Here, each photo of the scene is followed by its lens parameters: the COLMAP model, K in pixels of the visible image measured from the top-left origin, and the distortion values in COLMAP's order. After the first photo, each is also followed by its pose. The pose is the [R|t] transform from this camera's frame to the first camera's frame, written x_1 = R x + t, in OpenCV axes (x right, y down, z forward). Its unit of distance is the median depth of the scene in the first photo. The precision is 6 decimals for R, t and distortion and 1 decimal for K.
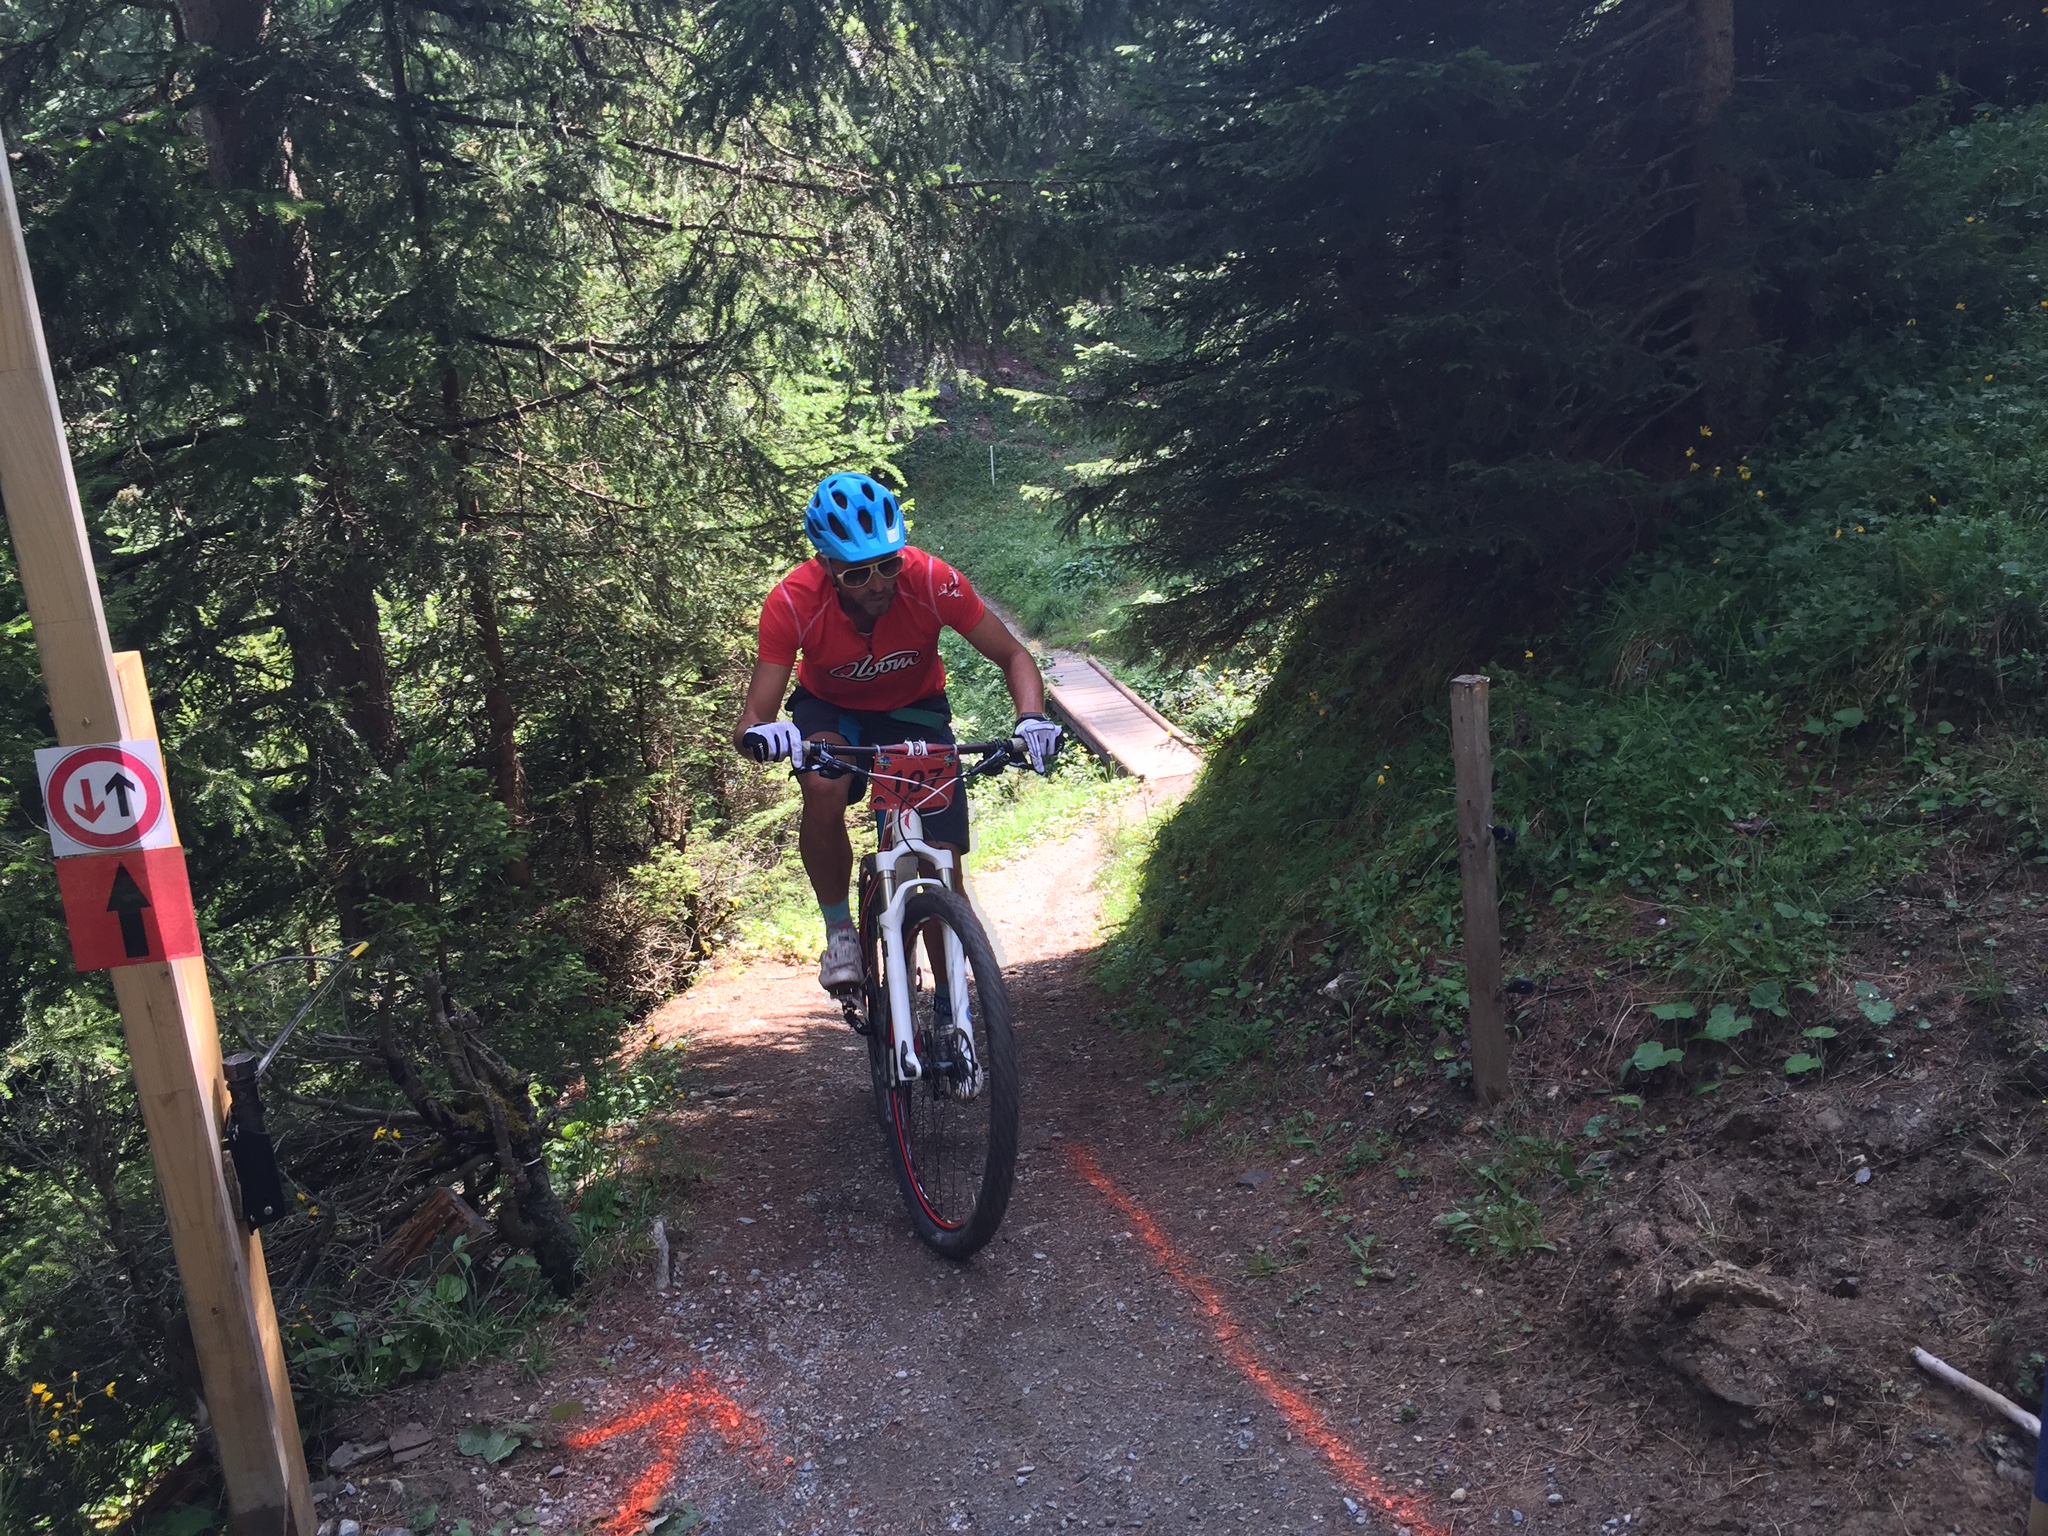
lens RADIAL K [[1703.1, 0, 987.4], [0, 1703.1, 745.5], [0, 0, 1]] dist [0.098256, -0.140032]
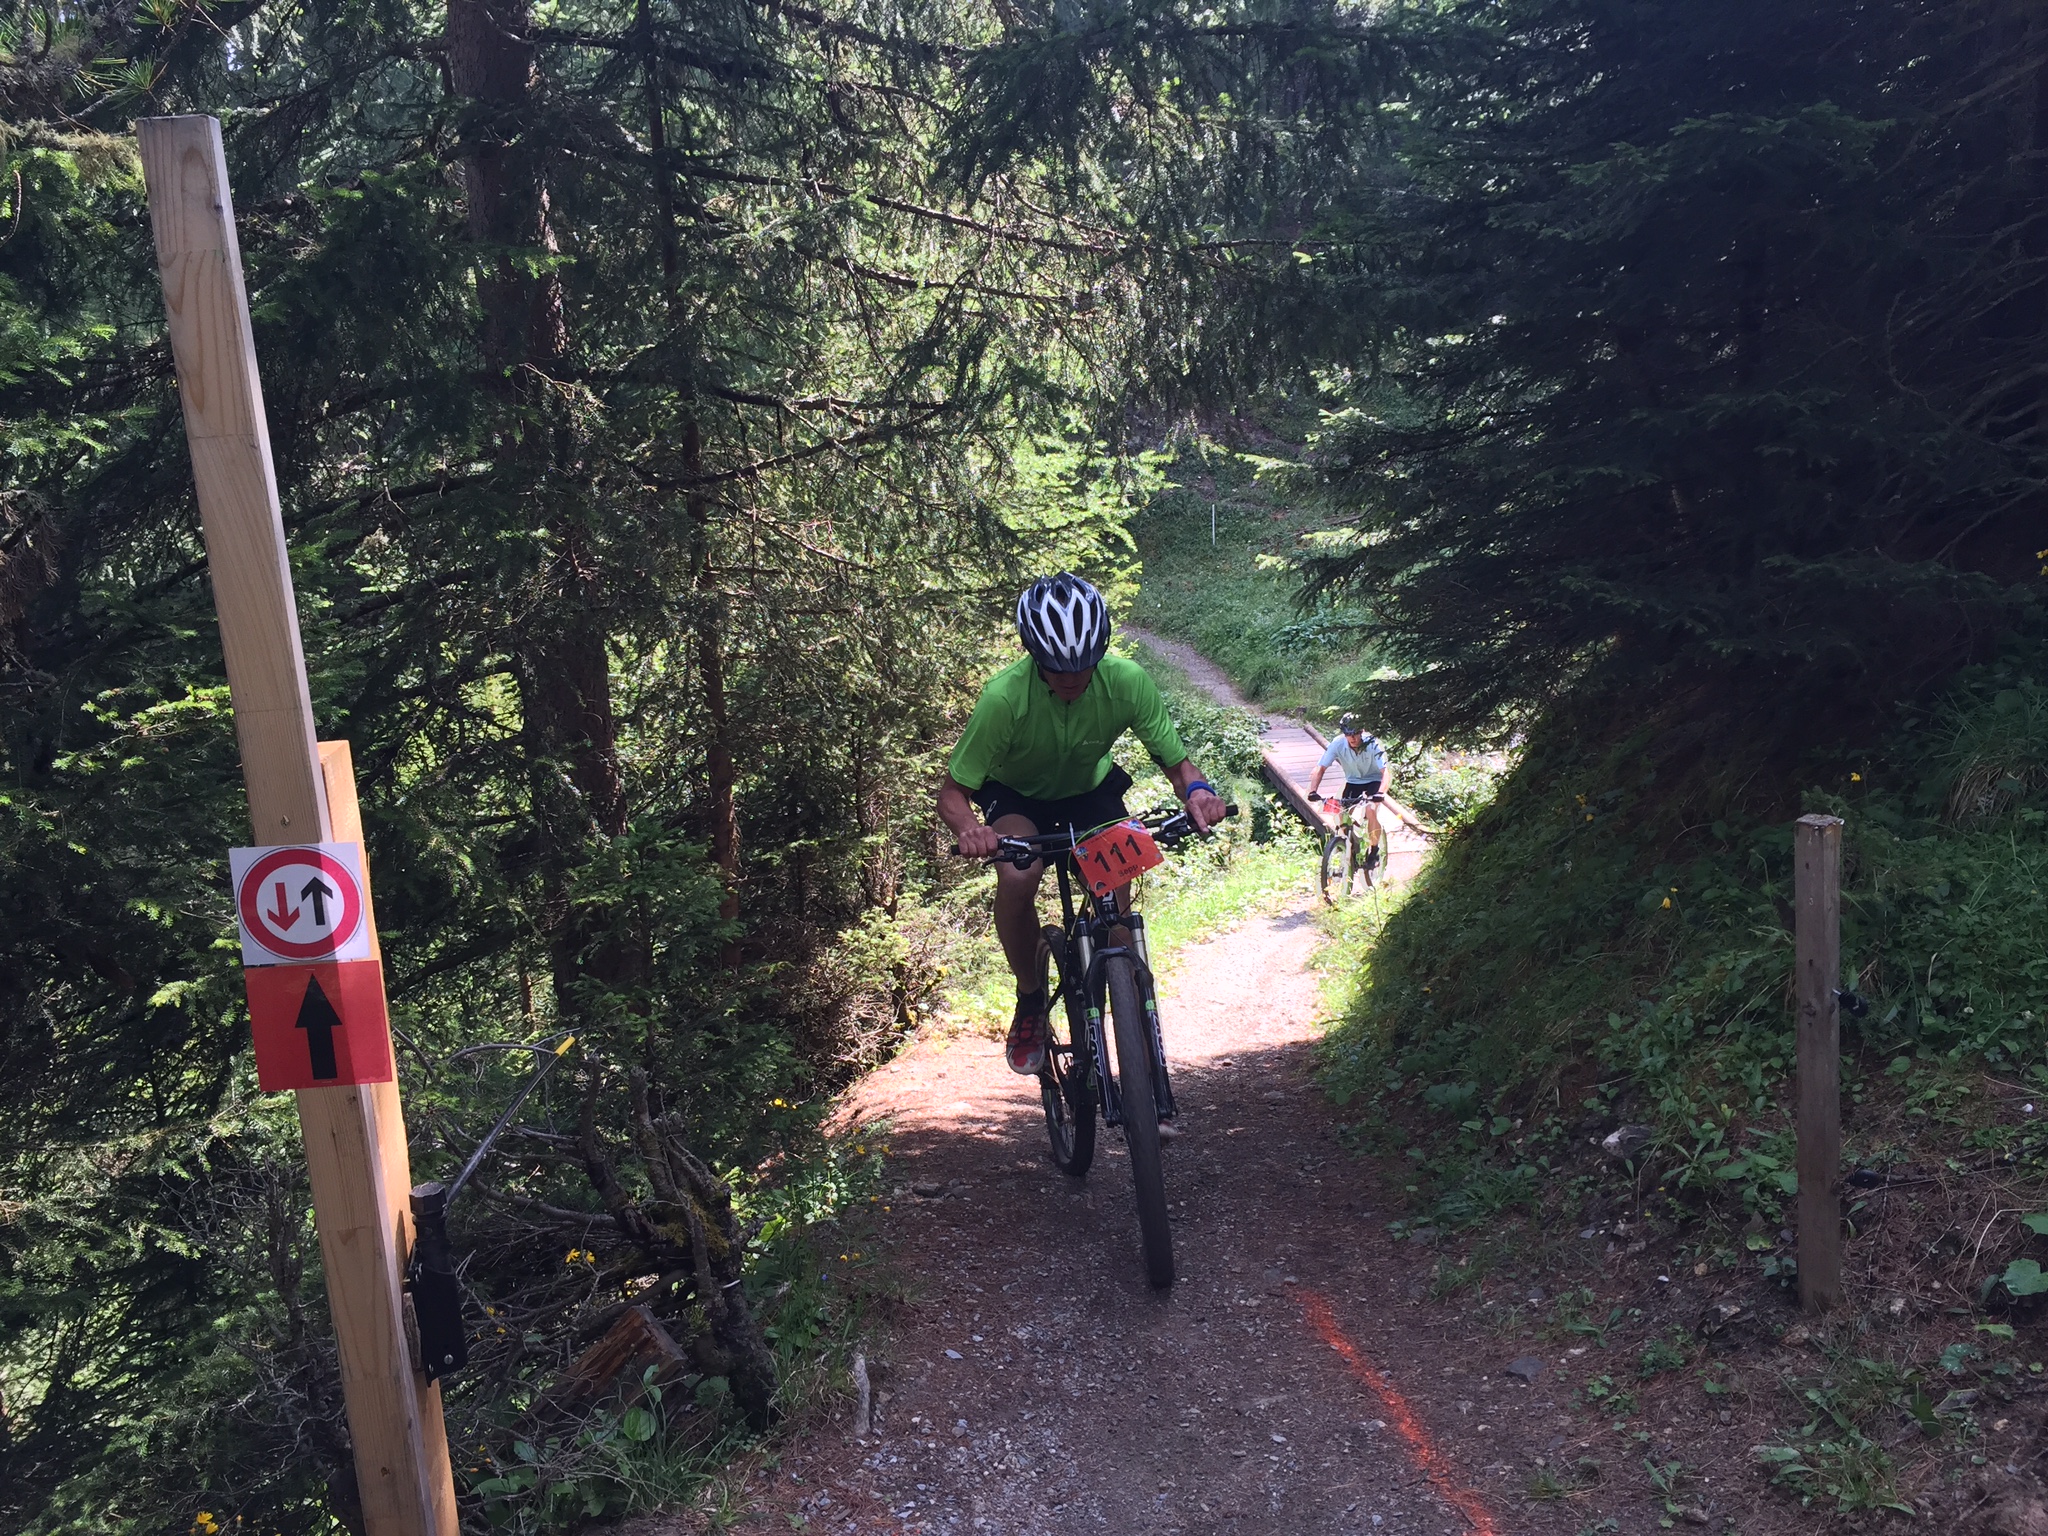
lens RADIAL K [[1624.6, 0, 991.6], [0, 1624.6, 737.5], [0, 0, 1]] dist [0.085100, -0.094489]
pose [[0.992913, 0.047307, -0.109026, -0.034169], [-0.049628, 0.998593, -0.018675, -0.035007], [0.107990, 0.023953, 0.993863, 0.103792]]
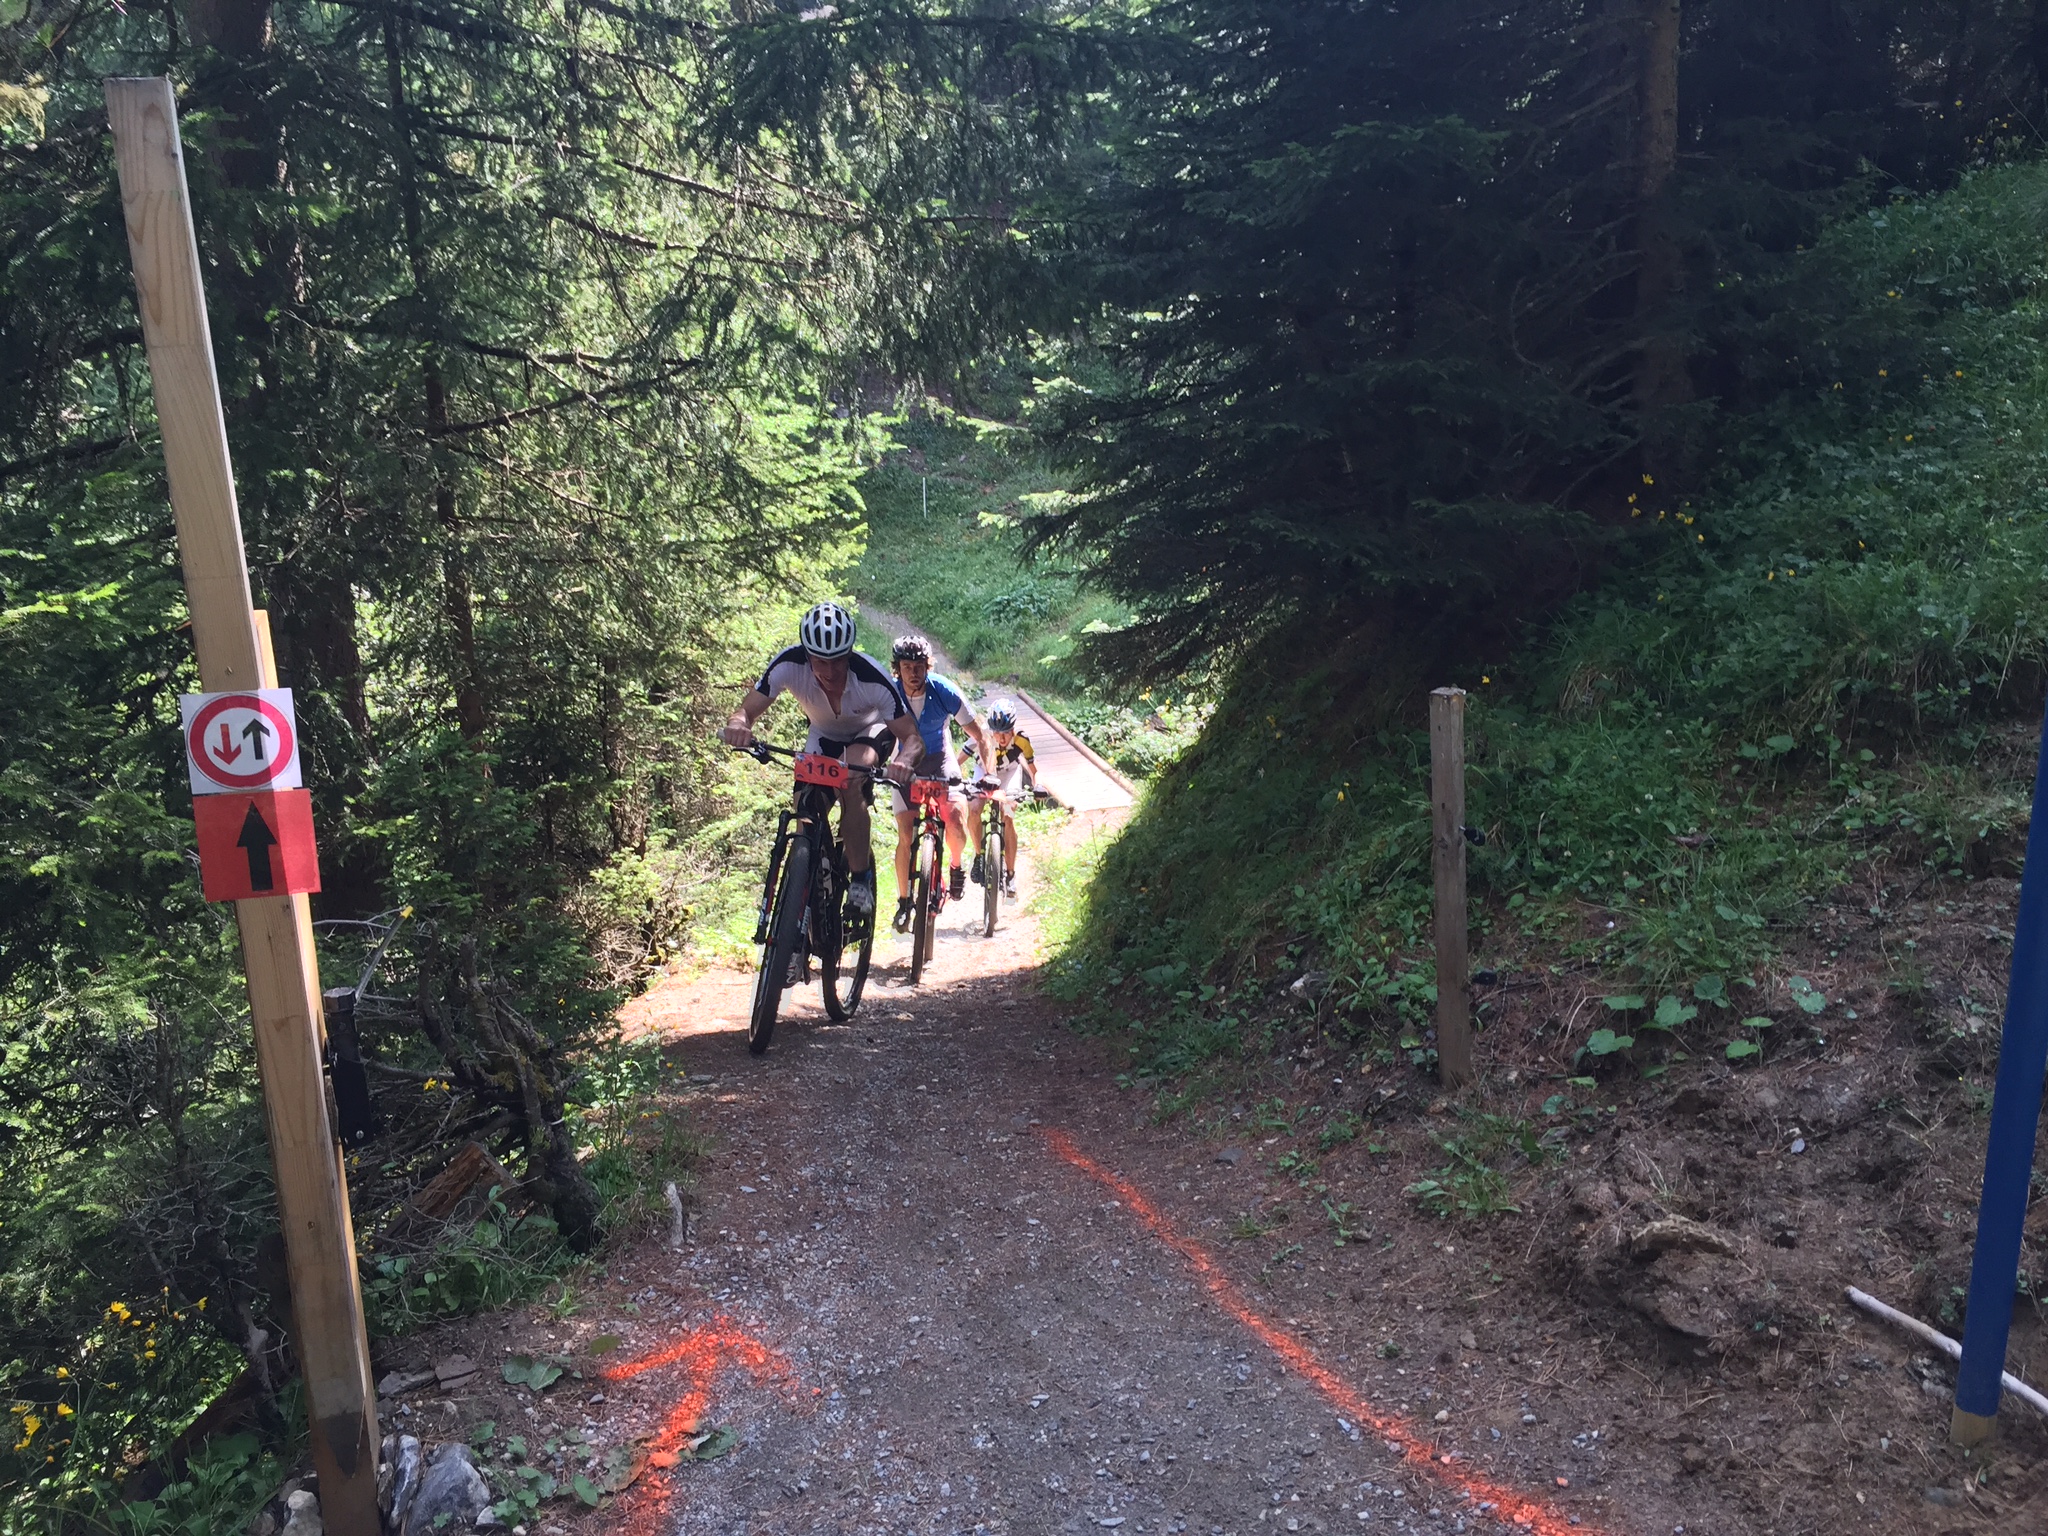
lens RADIAL K [[1777.5, 0, 943.4], [0, 1777.5, 758.1], [0, 0, 1]] dist [0.098528, -0.148125]
pose [[0.998204, 0.030925, 0.051300, -0.074898], [-0.029632, 0.999228, -0.025787, 0.033666], [-0.052058, 0.024220, 0.998350, -0.090618]]
